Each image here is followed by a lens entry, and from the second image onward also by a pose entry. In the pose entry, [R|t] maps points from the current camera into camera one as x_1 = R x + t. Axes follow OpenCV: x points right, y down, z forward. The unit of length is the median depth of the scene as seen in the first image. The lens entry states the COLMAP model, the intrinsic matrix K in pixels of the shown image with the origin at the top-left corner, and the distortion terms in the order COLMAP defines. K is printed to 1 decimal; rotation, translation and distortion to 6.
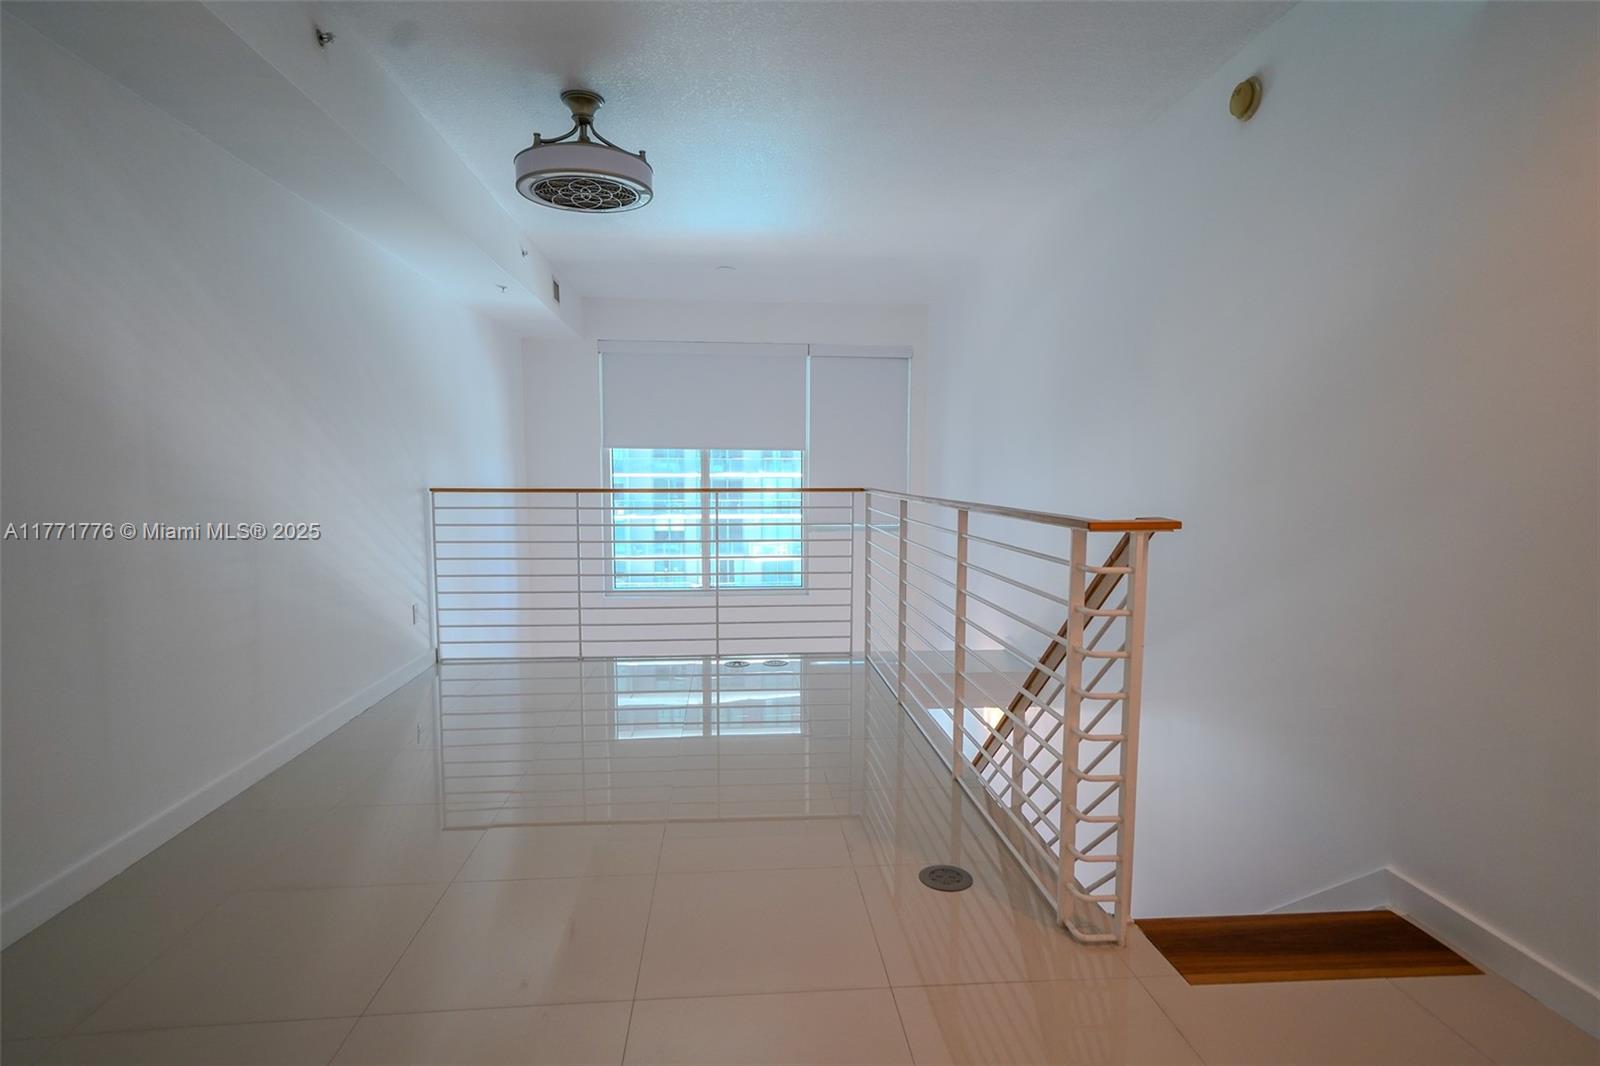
lens RADIAL K [[834.8, 0, 817.5], [0, 834.8, 537.5], [0, 0, 1]] dist [0.017595, 0.000390]
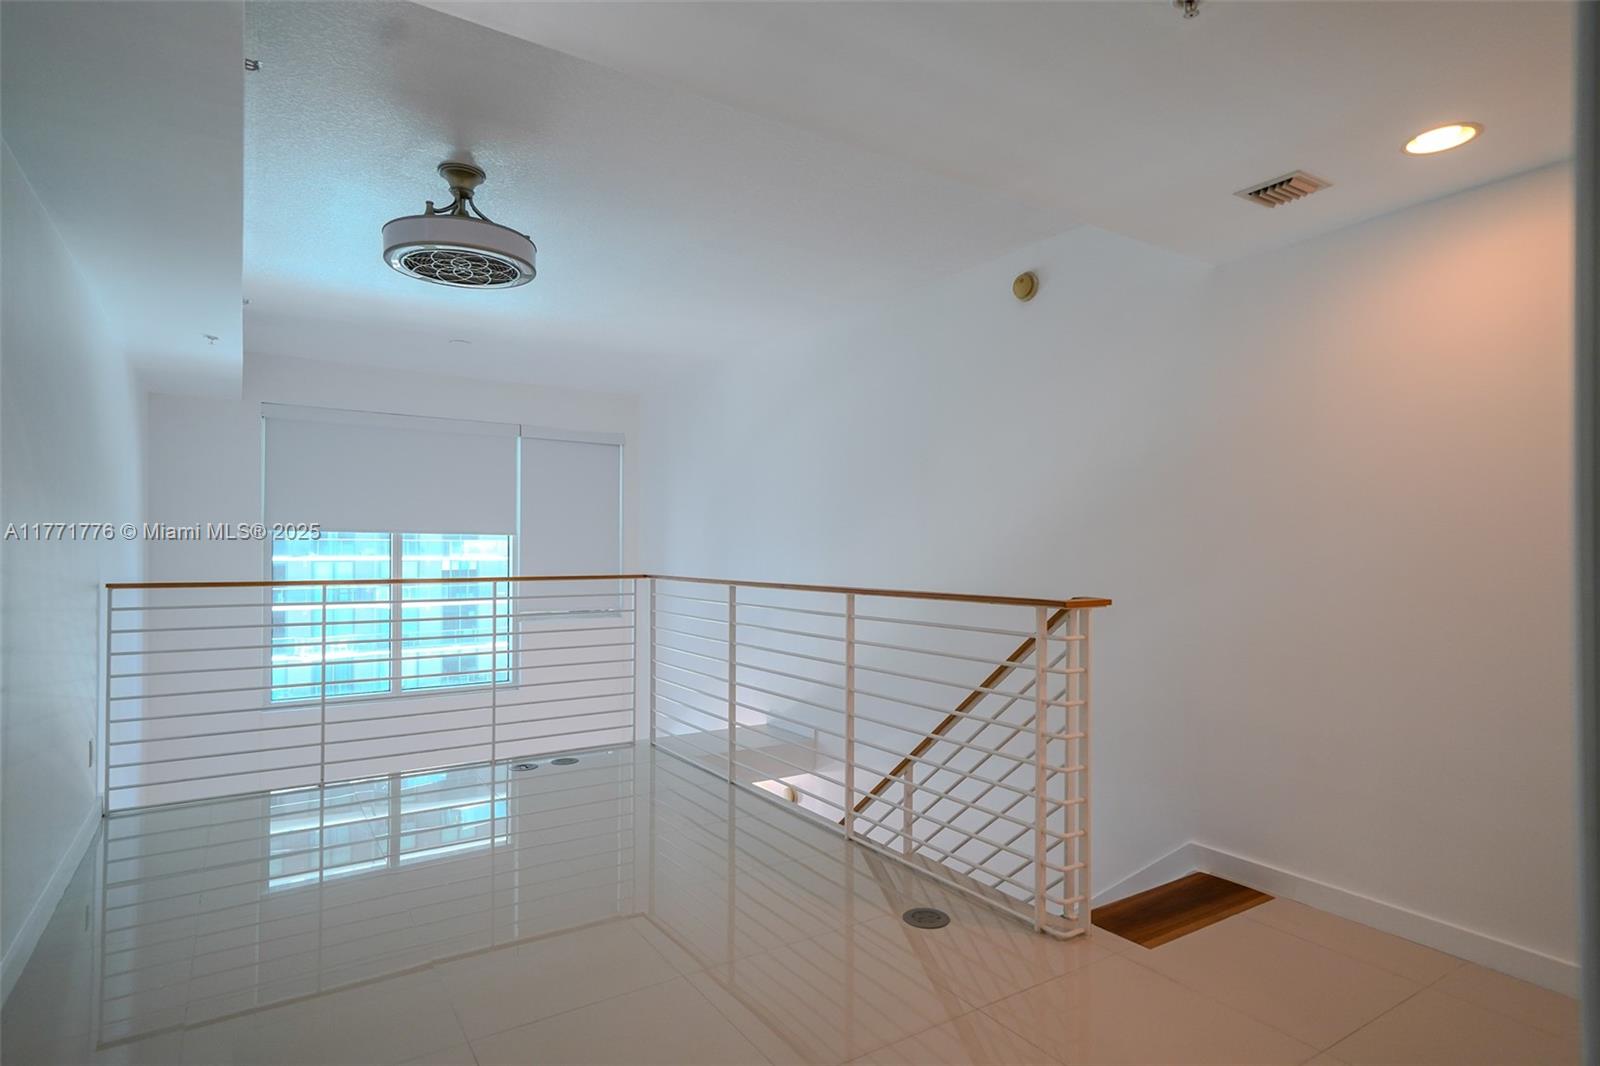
lens RADIAL K [[834.8, 0, 817.5], [0, 834.8, 537.5], [0, 0, 1]] dist [0.017595, 0.000390]
pose [[0.878905, 0.006552, 0.476952, -0.254543], [0.039748, 0.995422, -0.086921, -0.008015], [-0.475338, 0.095354, 0.874621, 0.010667]]
